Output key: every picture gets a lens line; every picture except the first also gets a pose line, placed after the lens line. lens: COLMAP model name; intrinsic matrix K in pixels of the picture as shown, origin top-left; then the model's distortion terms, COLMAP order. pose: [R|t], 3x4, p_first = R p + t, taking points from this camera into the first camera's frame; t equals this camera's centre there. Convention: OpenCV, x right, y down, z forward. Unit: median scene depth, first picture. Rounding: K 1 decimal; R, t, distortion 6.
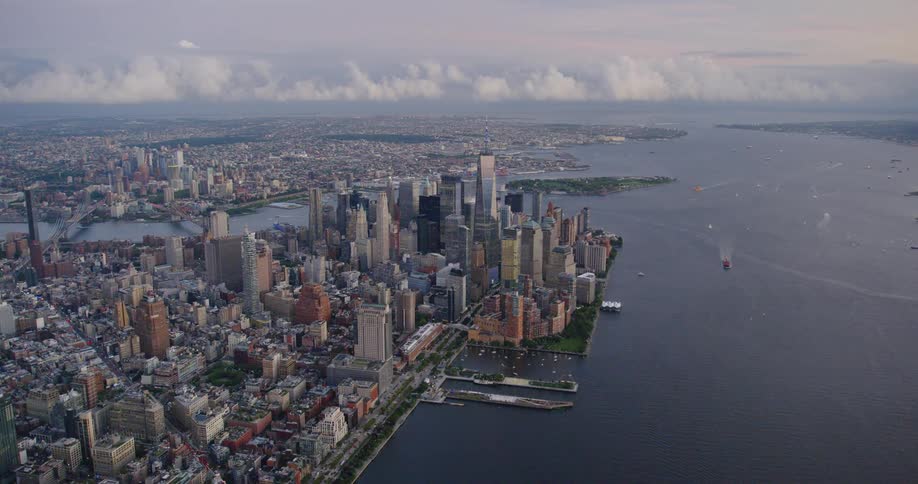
lens RADIAL K [[642.6, 0, 459.0], [0, 642.6, 242.0], [0, 0, 1]] dist [0.003815, 0.001399]
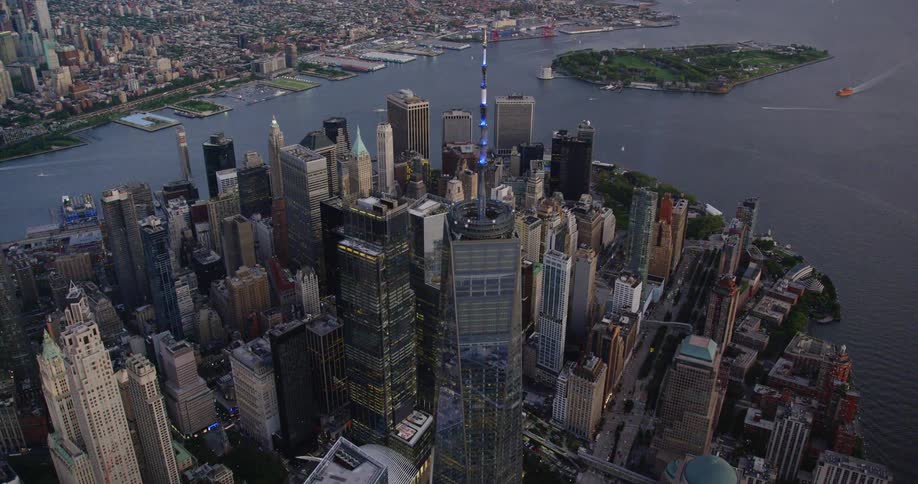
lens RADIAL K [[661.8, 0, 459.0], [0, 661.8, 242.0], [0, 0, 1]] dist [-0.031151, 0.001175]
pose [[0.998417, 0.025378, -0.050185, 0.022933], [-0.011925, 0.967636, 0.252069, -0.088572], [0.054958, -0.251072, 0.966407, 0.388000]]
